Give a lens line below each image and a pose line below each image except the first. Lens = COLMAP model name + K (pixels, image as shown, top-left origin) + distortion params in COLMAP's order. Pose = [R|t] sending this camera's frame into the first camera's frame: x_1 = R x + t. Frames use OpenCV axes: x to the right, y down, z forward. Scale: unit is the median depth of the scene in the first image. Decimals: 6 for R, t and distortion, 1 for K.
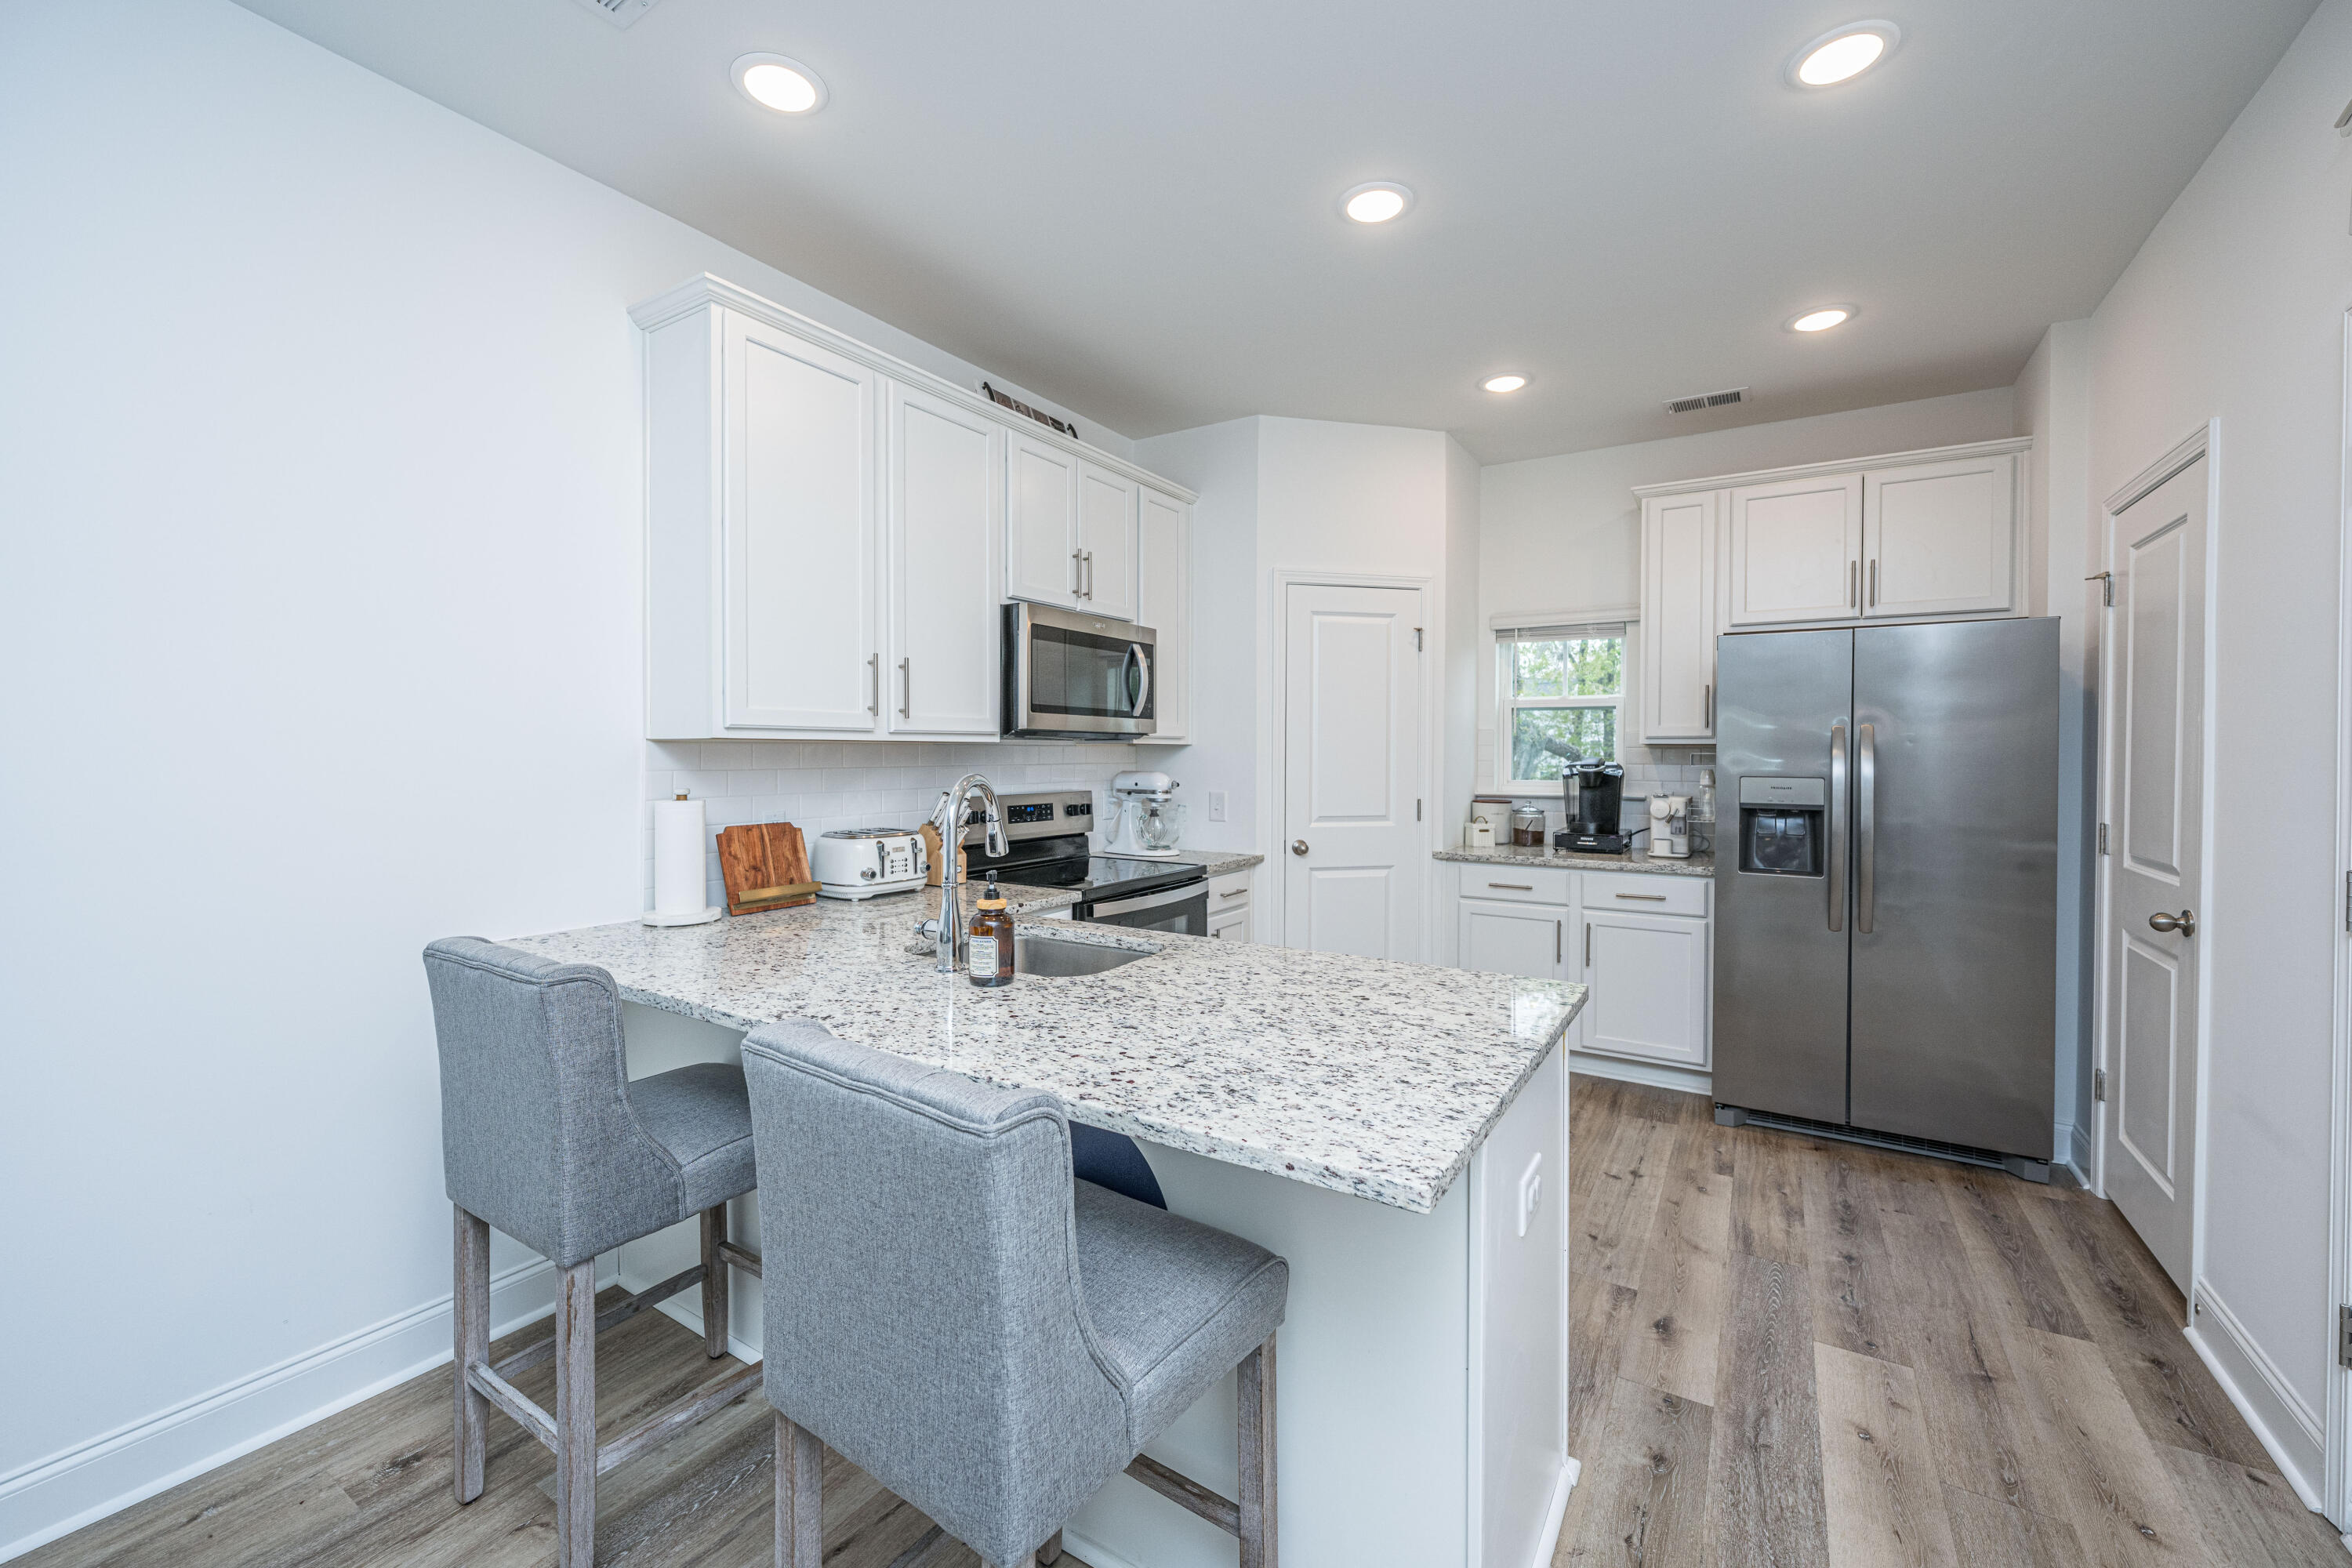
lens RADIAL K [[942.0, 0, 1180.2], [0, 942.0, 763.4], [0, 0, 1]] dist [-0.002818, 0.000384]
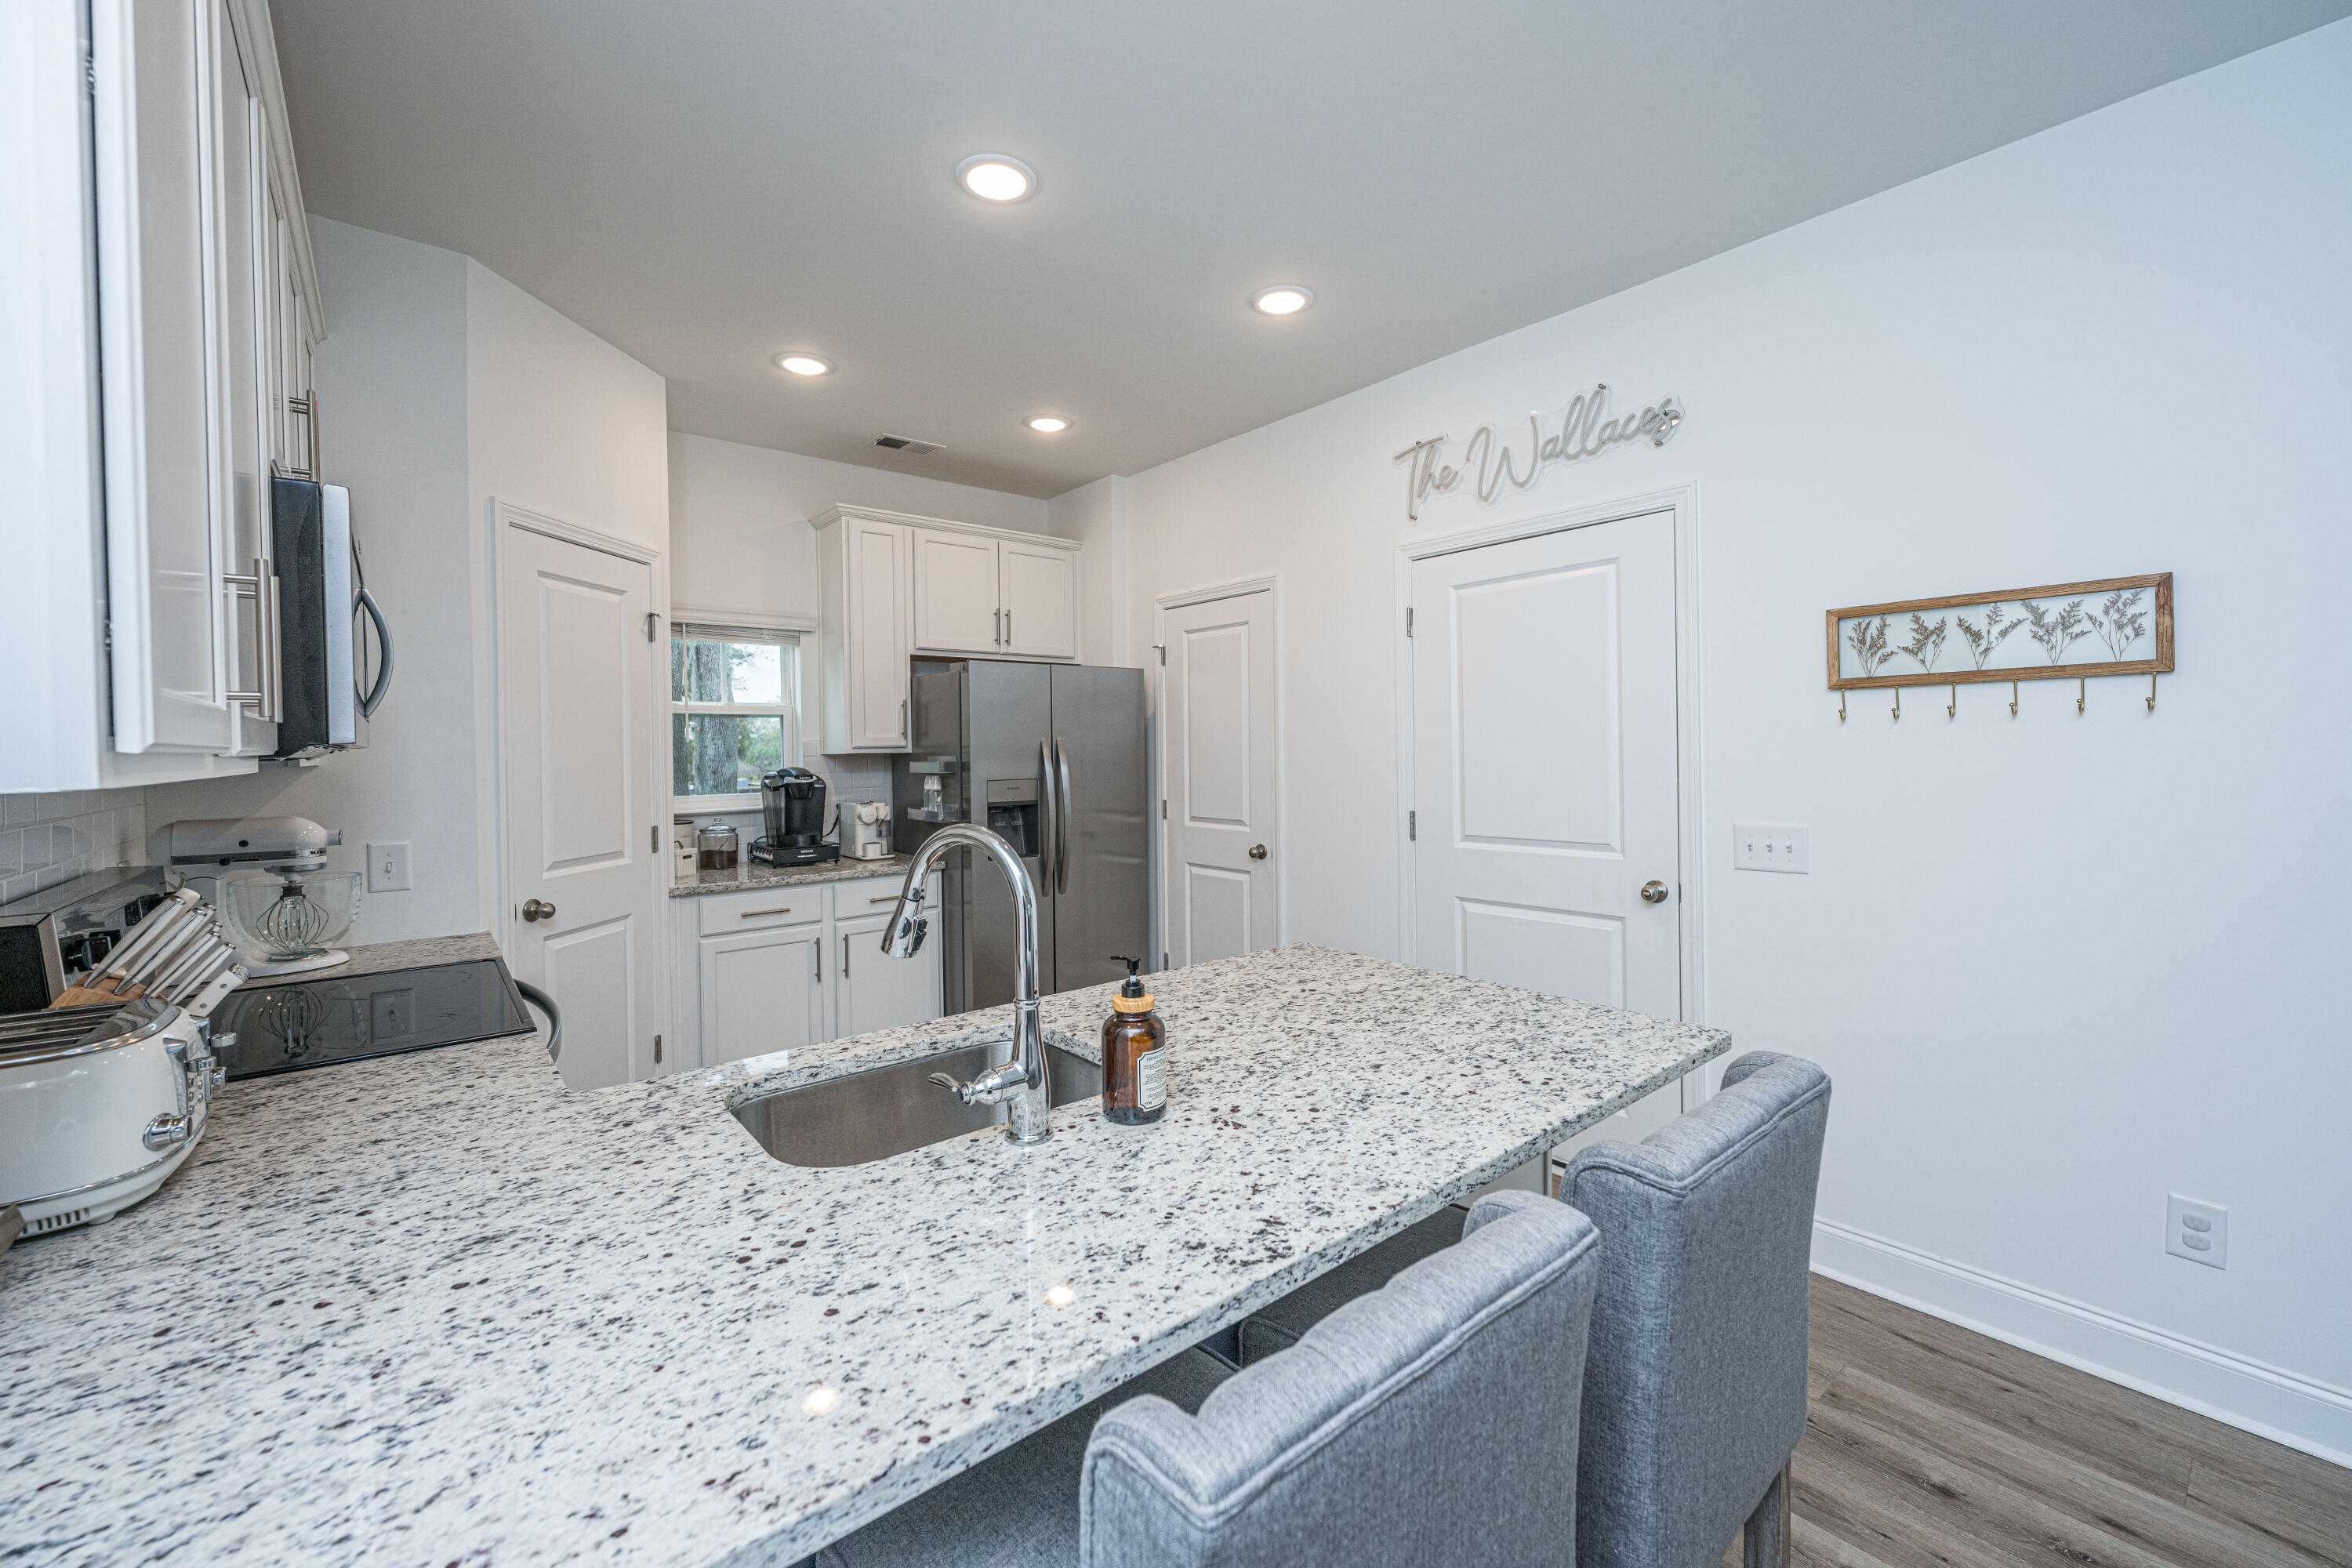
lens RADIAL K [[942.0, 0, 1180.2], [0, 942.0, 763.4], [0, 0, 1]] dist [-0.002818, 0.000384]
pose [[0.312120, -0.023837, 0.949744, -0.488122], [0.025560, 0.999534, 0.016687, -0.023069], [-0.949699, 0.019067, 0.312583, 0.425022]]
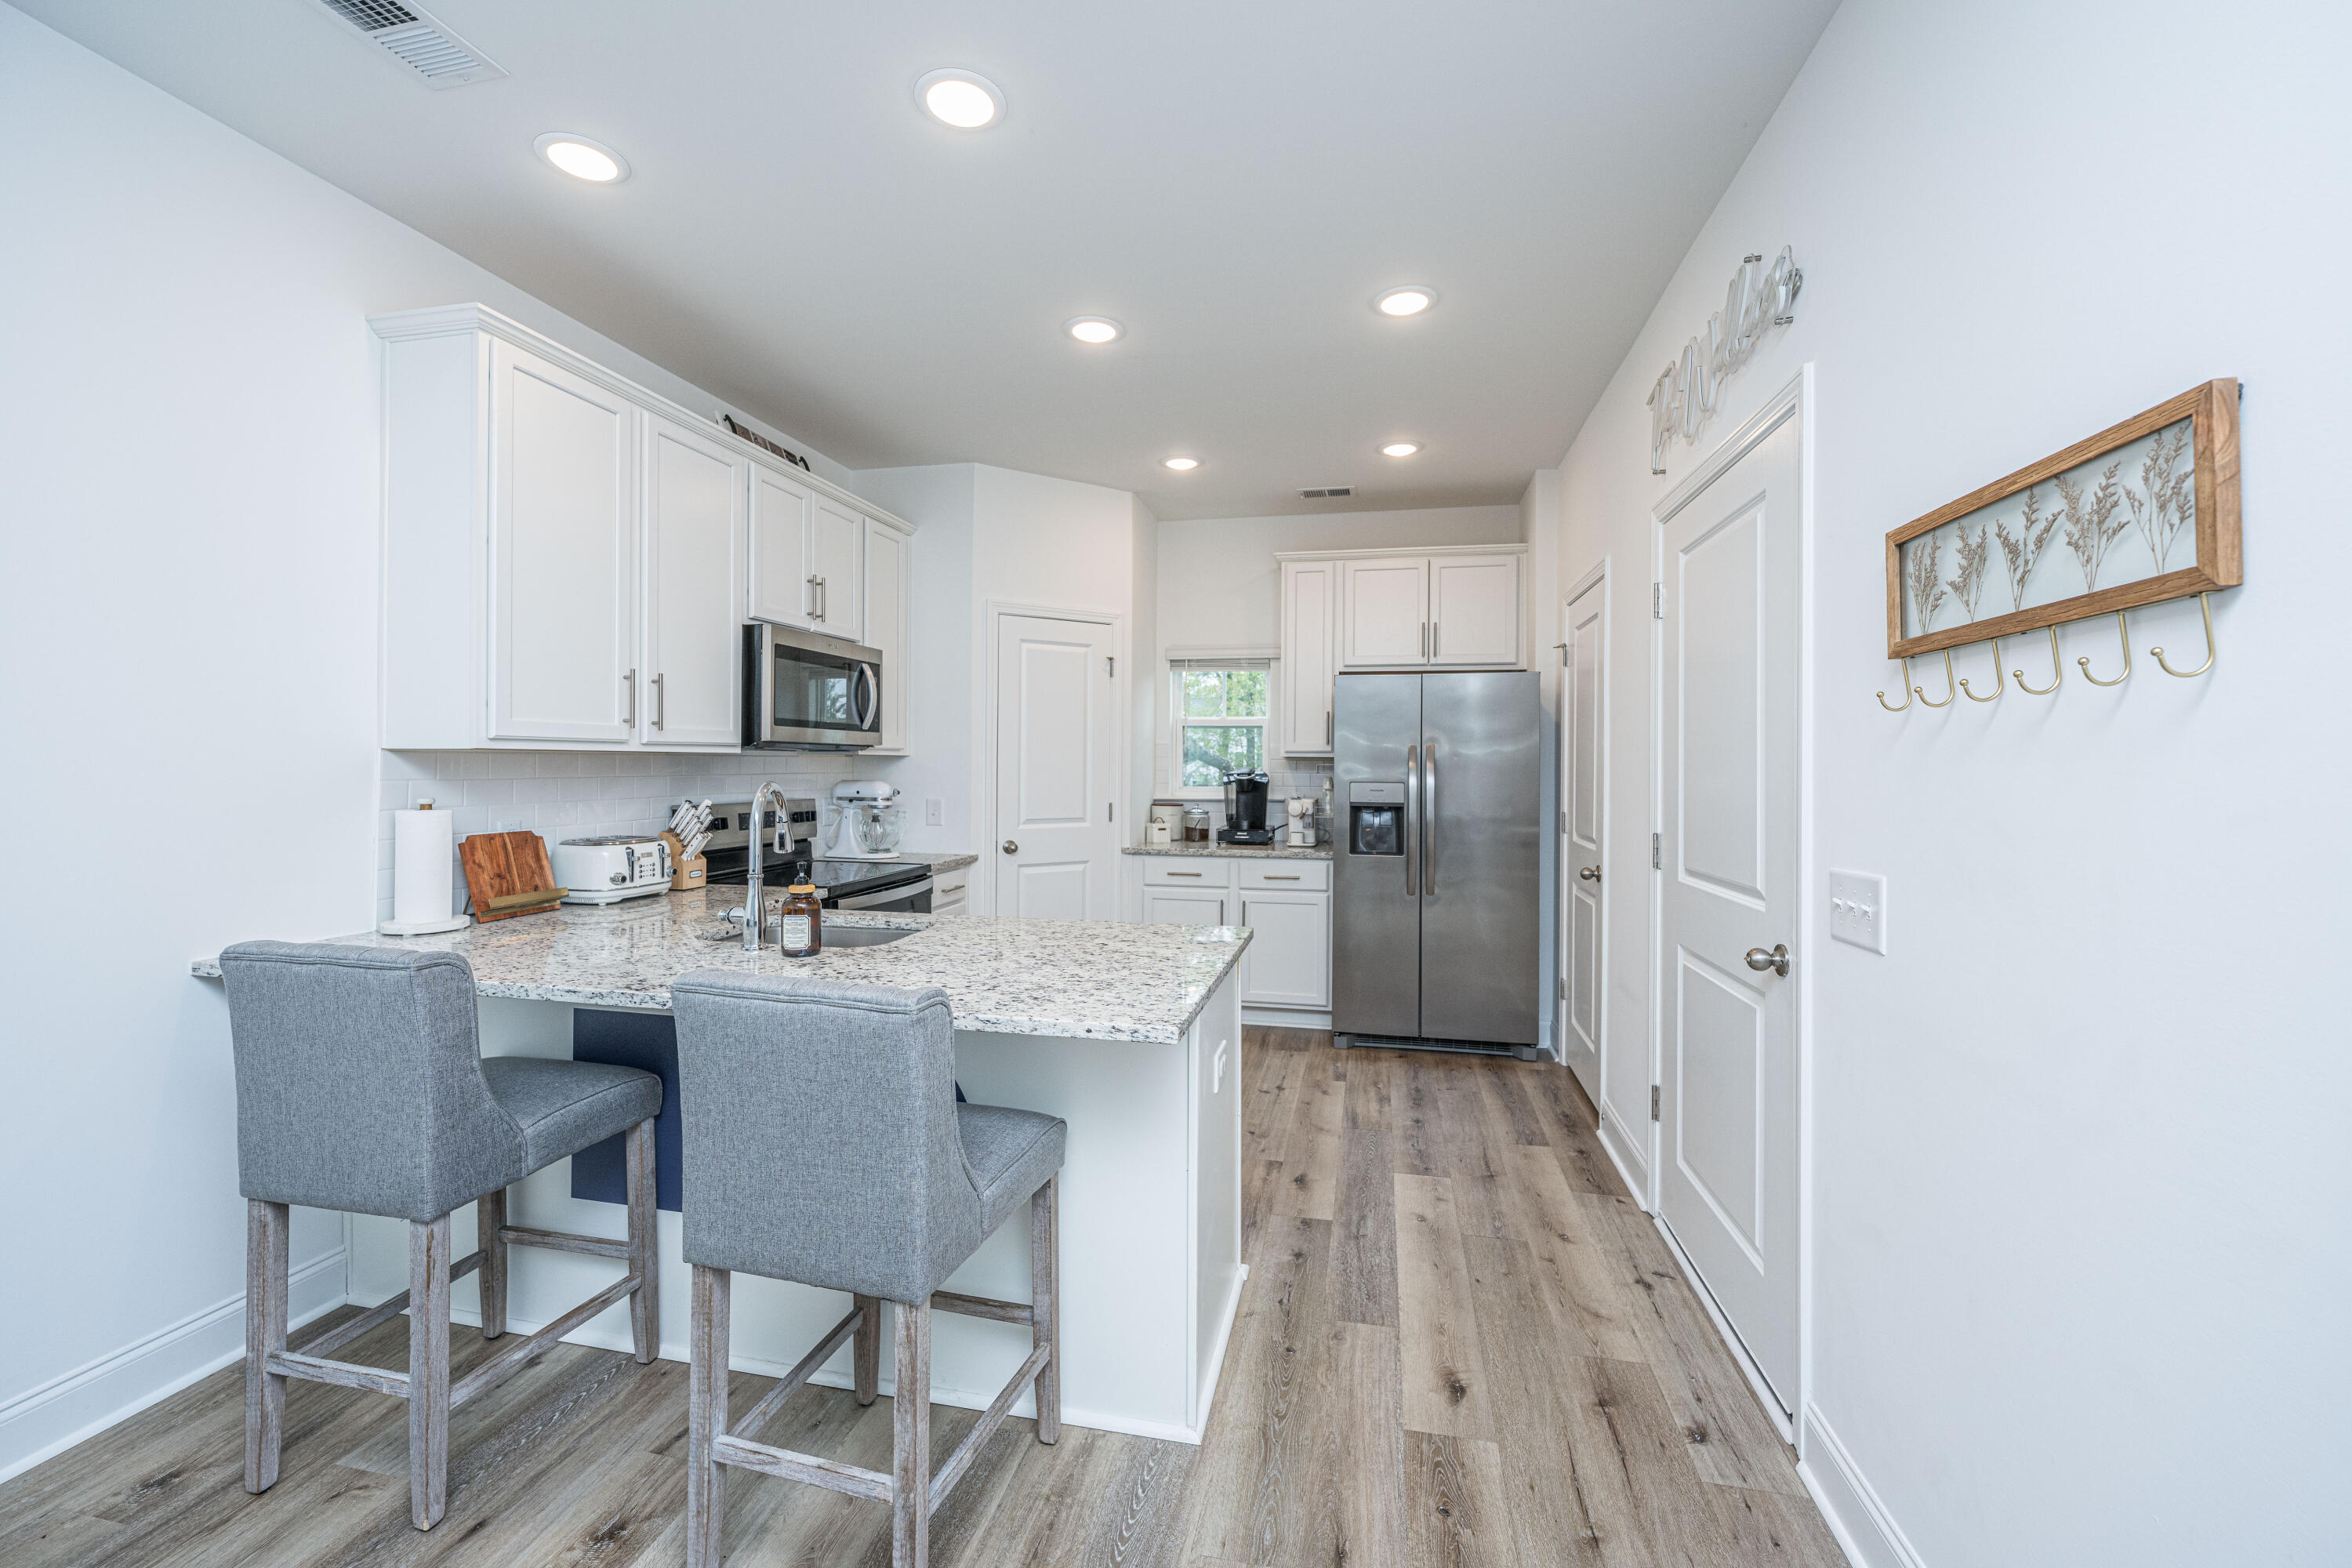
lens RADIAL K [[942.0, 0, 1180.2], [0, 942.0, 763.4], [0, 0, 1]] dist [-0.002818, 0.000384]
pose [[0.938361, 0.002344, 0.345648, -0.092888], [0.001197, 0.999949, -0.010032, 0.000563], [-0.345654, 0.009827, 0.938311, -0.171680]]
